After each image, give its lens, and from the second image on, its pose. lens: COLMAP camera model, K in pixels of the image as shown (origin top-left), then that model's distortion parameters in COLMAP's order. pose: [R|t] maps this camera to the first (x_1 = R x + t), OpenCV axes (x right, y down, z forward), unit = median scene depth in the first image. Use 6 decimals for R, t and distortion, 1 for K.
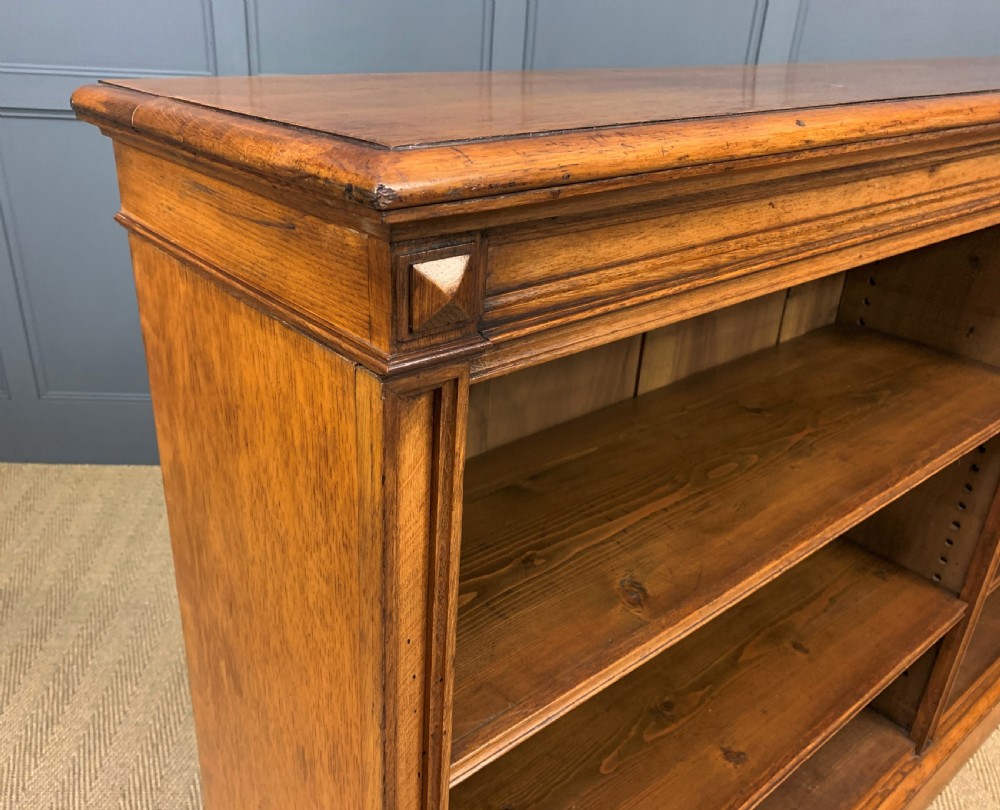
lens RADIAL K [[826.5, 0, 447.2], [0, 826.5, 407.0], [0, 0, 1]] dist [0.056144, -0.105651]
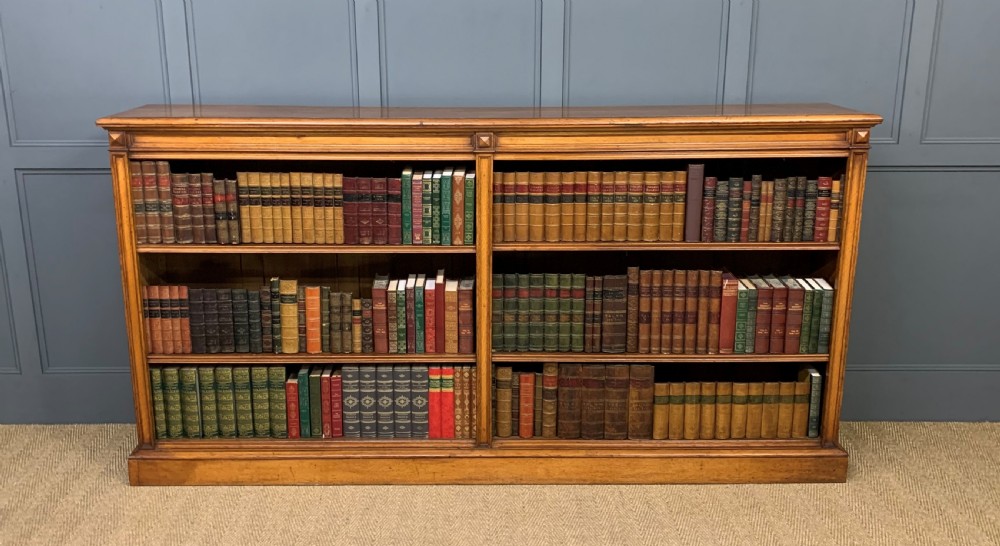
lens RADIAL K [[969.5, 0, 494.9], [0, 969.5, 241.7], [0, 0, 1]] dist [0.048646, -0.013363]
pose [[0.793895, 0.141630, -0.591330, 5.354218], [-0.249894, 0.962569, -0.104951, 0.535957], [0.554332, 0.231090, 0.799571, -2.532748]]
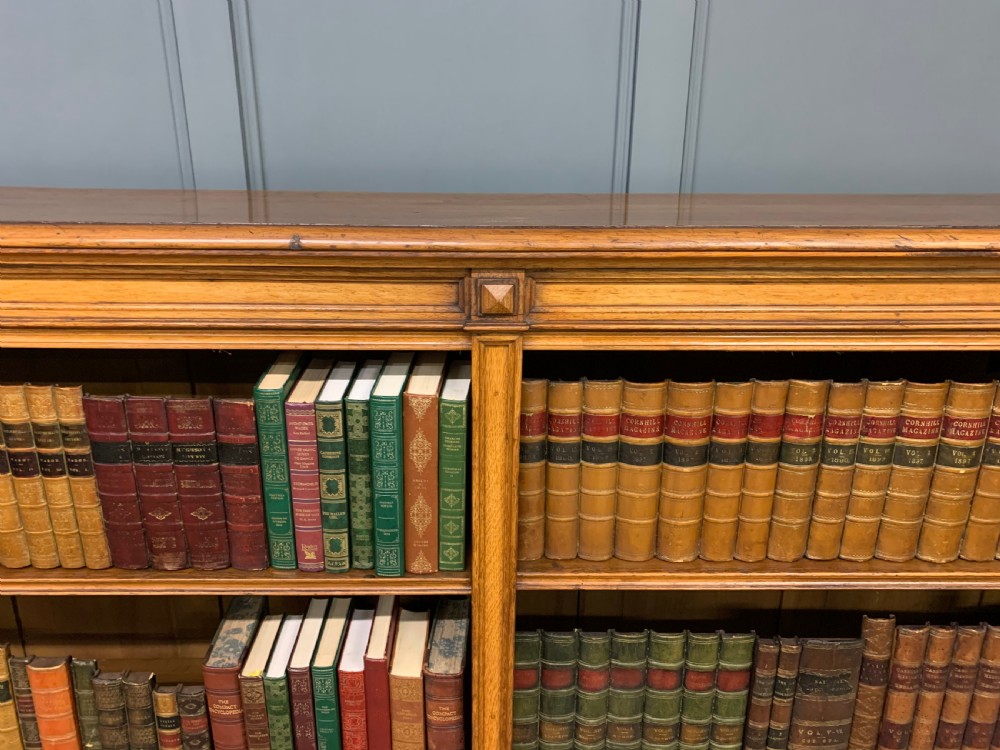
lens RADIAL K [[795.4, 0, 500.0], [0, 795.4, 375.0], [0, 0, 1]] dist [0.011900, 0.002494]
pose [[0.799462, 0.192058, -0.569187, 2.659001], [-0.255062, 0.966389, -0.032169, -0.458082], [0.543878, 0.170896, 0.821579, 0.741326]]
